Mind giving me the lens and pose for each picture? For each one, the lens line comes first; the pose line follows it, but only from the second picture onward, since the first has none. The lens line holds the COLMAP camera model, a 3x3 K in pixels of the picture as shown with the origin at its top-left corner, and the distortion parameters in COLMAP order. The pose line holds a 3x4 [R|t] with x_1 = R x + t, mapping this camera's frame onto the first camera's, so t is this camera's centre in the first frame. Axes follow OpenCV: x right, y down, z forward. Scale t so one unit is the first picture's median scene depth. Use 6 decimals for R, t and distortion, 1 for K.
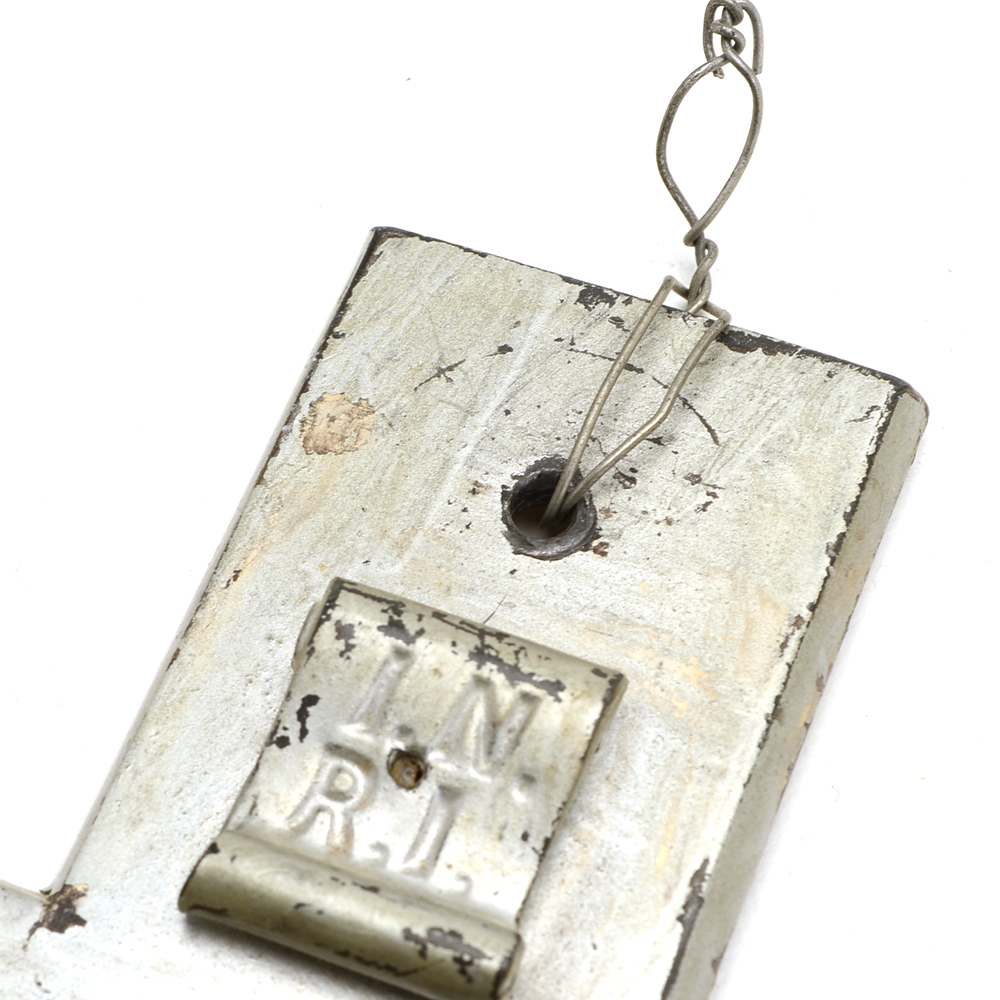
lens RADIAL K [[3089.2, 0, 499.8], [0, 3089.2, 499.7], [0, 0, 1]] dist [0.065632, 0.000000]
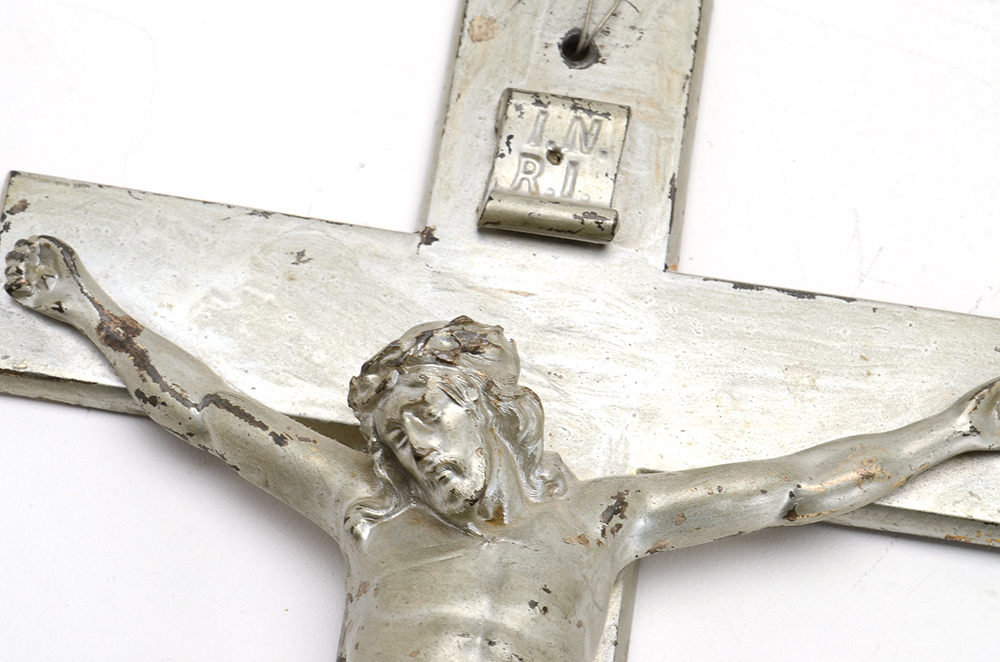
lens RADIAL K [[2302.3, 0, 500.4], [0, 2302.3, 331.1], [0, 0, 1]] dist [0.132245, 0.000000]
pose [[0.966704, -0.174949, 0.186752, -0.433952], [0.160041, 0.982791, 0.092244, 0.045168], [-0.199676, -0.059285, 0.978067, -0.803244]]
